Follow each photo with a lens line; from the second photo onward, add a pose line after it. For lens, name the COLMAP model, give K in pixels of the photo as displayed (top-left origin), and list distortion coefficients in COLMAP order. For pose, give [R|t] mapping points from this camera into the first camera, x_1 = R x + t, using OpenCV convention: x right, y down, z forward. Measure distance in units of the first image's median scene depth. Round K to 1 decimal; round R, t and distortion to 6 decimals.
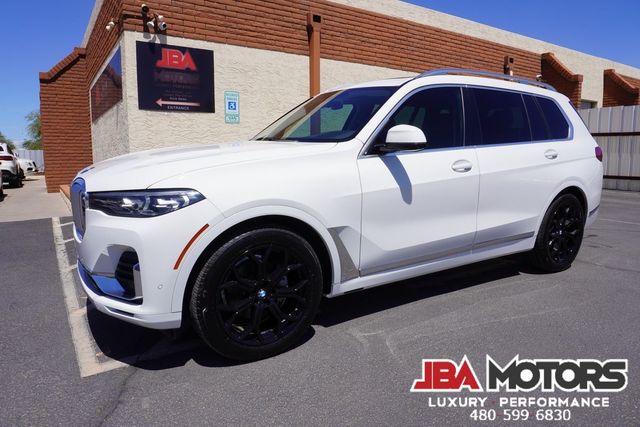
lens RADIAL K [[425.4, 0, 320.0], [0, 425.4, 213.5], [0, 0, 1]] dist [-0.060513, 0.023911]
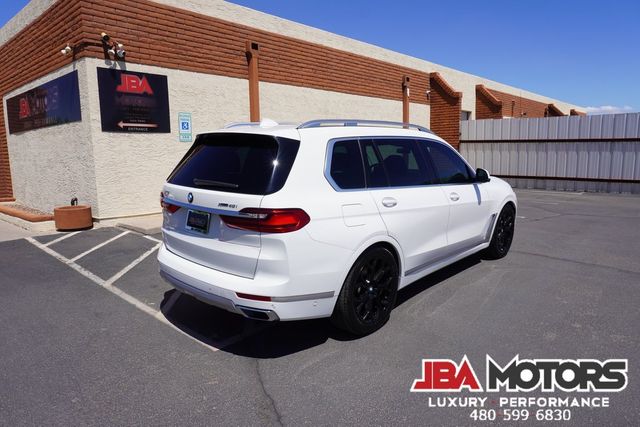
lens RADIAL K [[423.7, 0, 321.0], [0, 423.7, 212.8], [0, 0, 1]] dist [-0.038844, 0.017495]
pose [[0.966965, -0.048861, 0.250183, -0.155915], [0.046012, 0.998792, 0.017226, -0.031686], [-0.250722, -0.005145, 0.968045, -0.157392]]
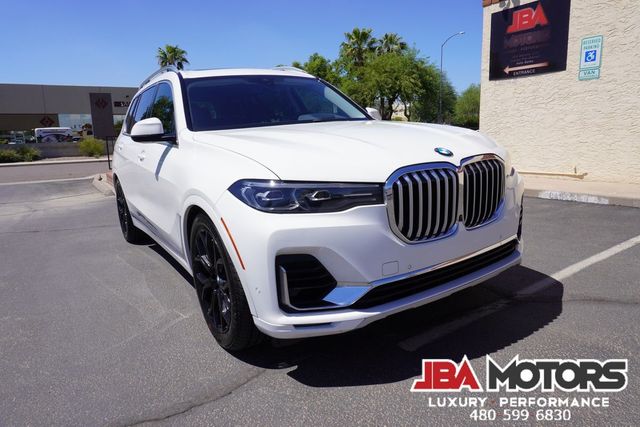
lens RADIAL K [[424.6, 0, 320.0], [0, 424.6, 213.5], [0, 0, 1]] dist [-0.044159, 0.026479]
pose [[-0.006747, 0.191067, -0.981554, 0.611809], [-0.091290, 0.977360, 0.190878, -0.077822], [0.995801, 0.090894, 0.010848, 0.544128]]
